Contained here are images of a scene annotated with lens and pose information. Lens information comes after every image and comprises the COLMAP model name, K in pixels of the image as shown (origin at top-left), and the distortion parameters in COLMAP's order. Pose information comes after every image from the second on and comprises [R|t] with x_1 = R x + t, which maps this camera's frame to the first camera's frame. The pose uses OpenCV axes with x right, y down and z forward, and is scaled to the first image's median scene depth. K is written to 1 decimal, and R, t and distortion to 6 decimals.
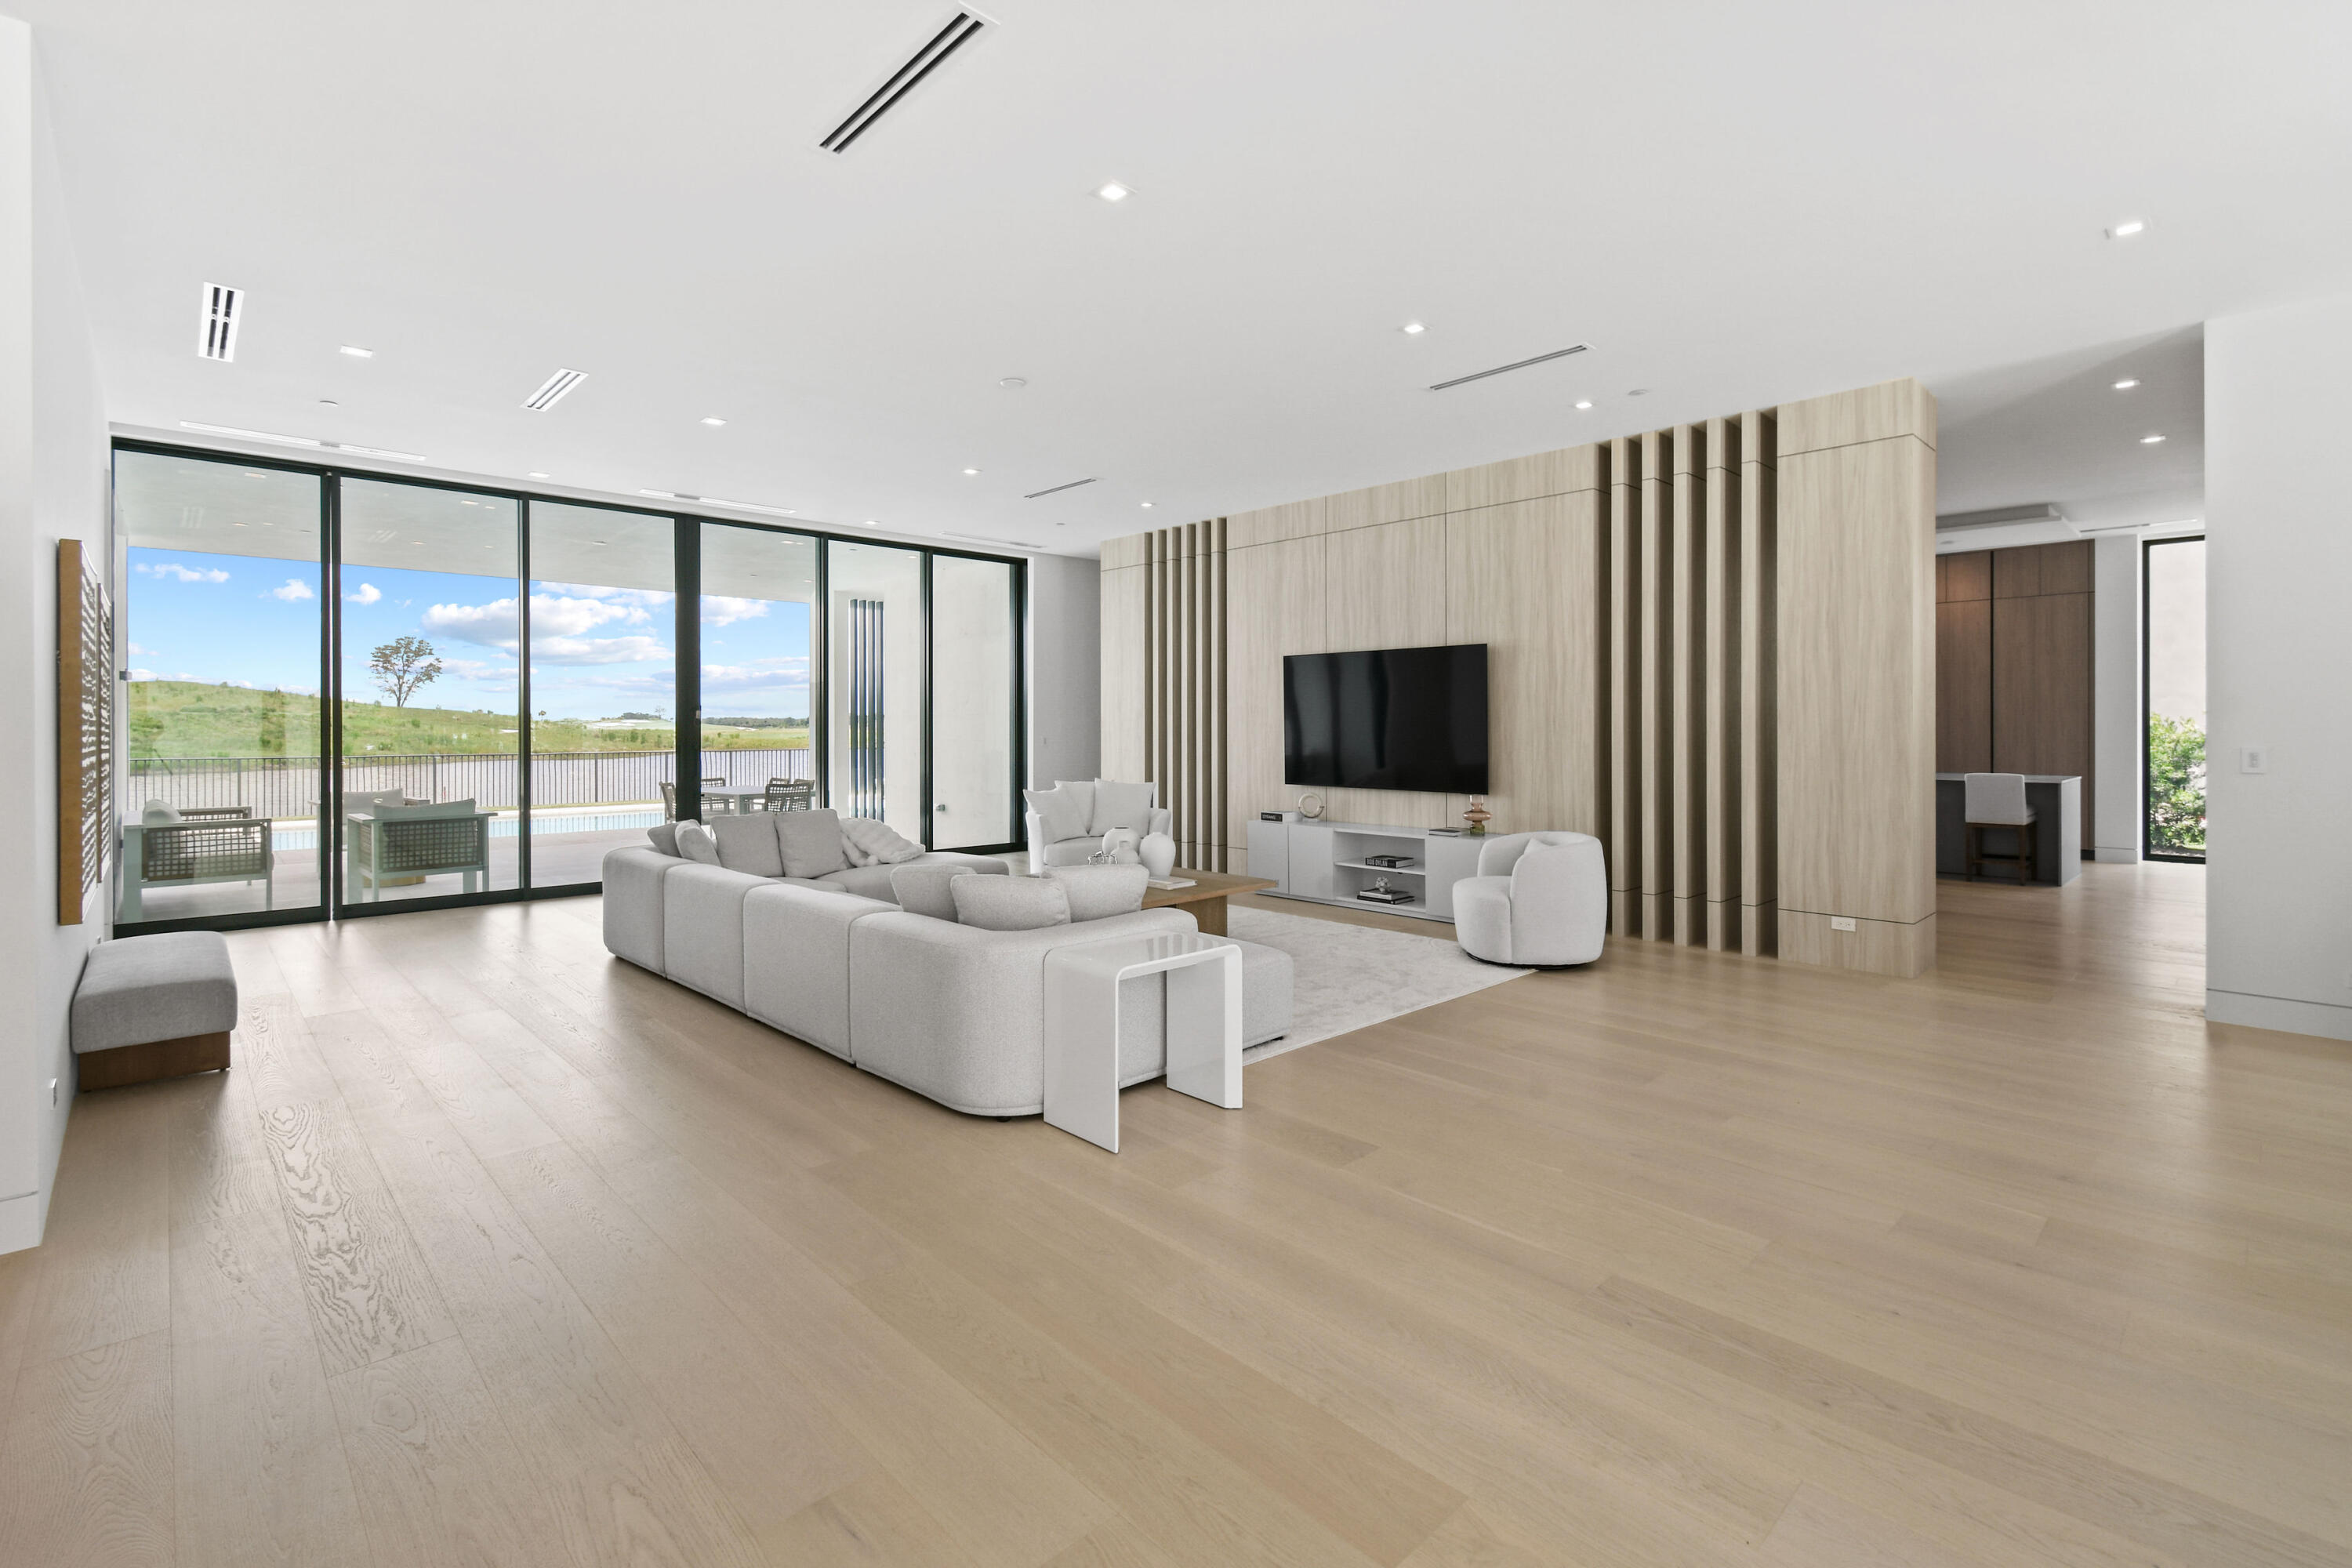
lens RADIAL K [[1073.7, 0, 1182.5], [0, 1073.7, 727.2], [0, 0, 1]] dist [0.010771, -0.000101]
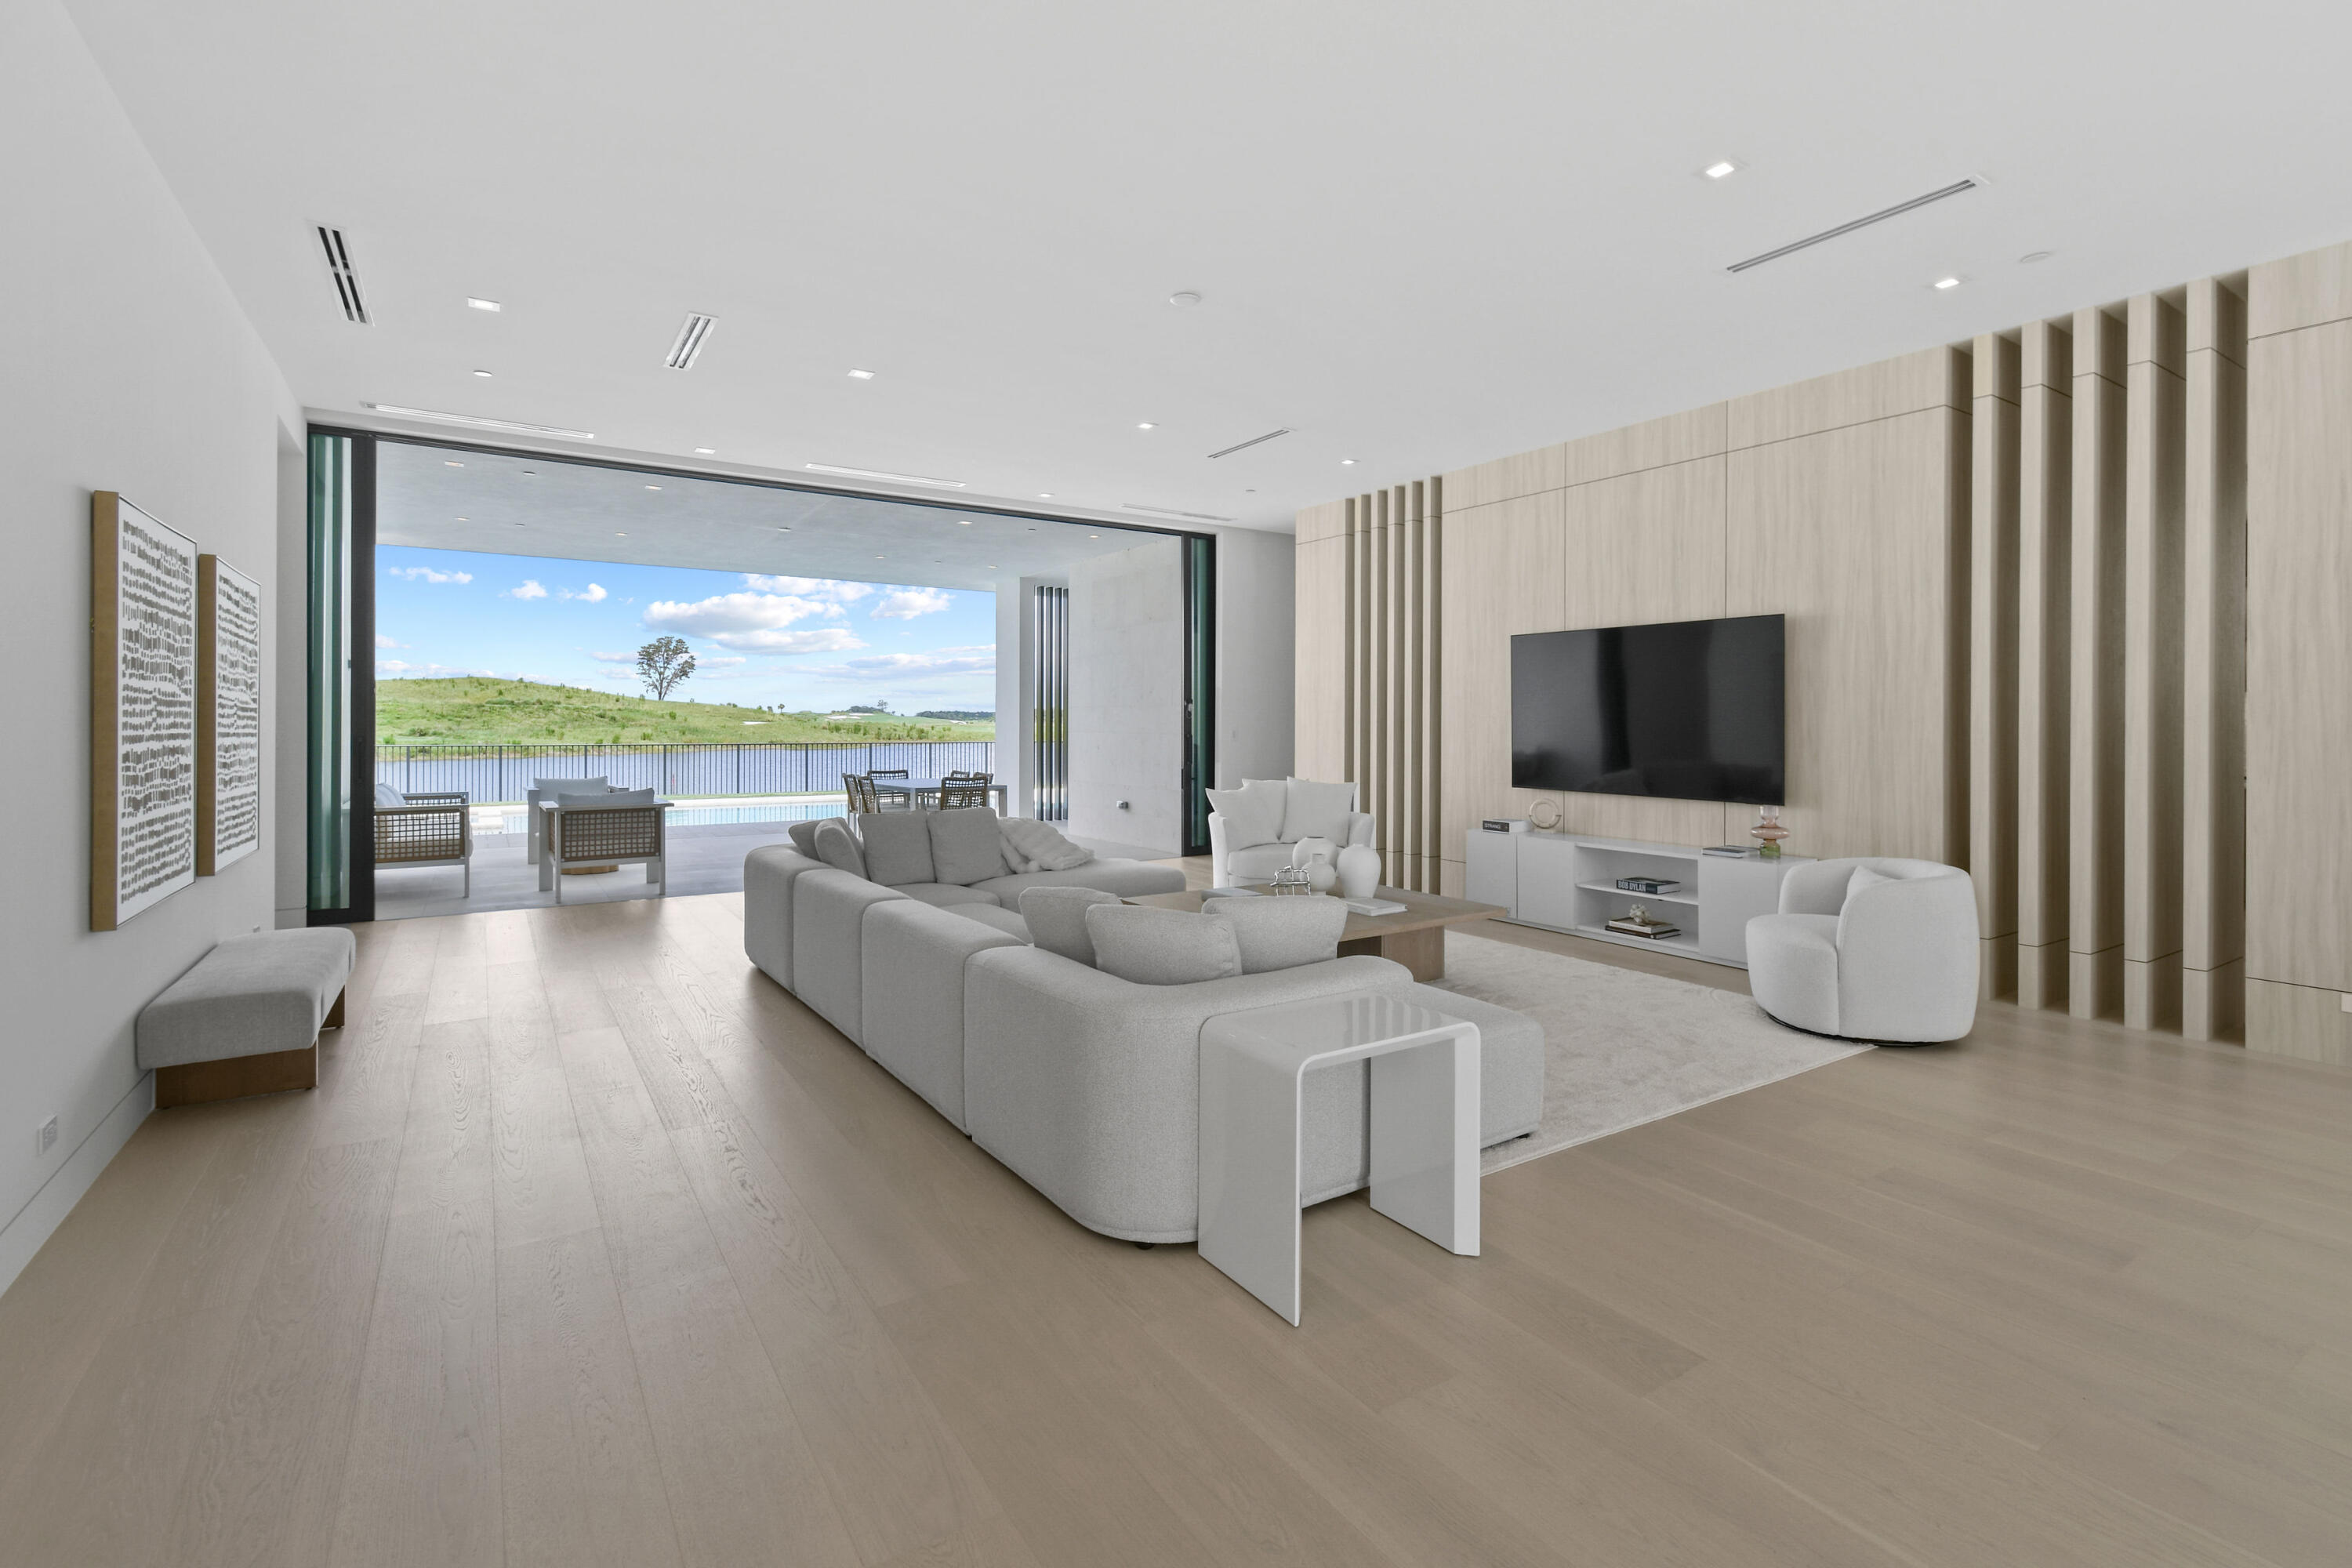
lens RADIAL K [[1085.1, 0, 1186.7], [0, 1085.1, 721.7], [0, 0, 1]] dist [0.012126, 0.000019]
pose [[0.983731, 0.005488, -0.179566, -0.003456], [-0.005655, 0.999984, -0.000420, 0.003912], [0.179561, 0.001429, 0.983746, 0.136773]]
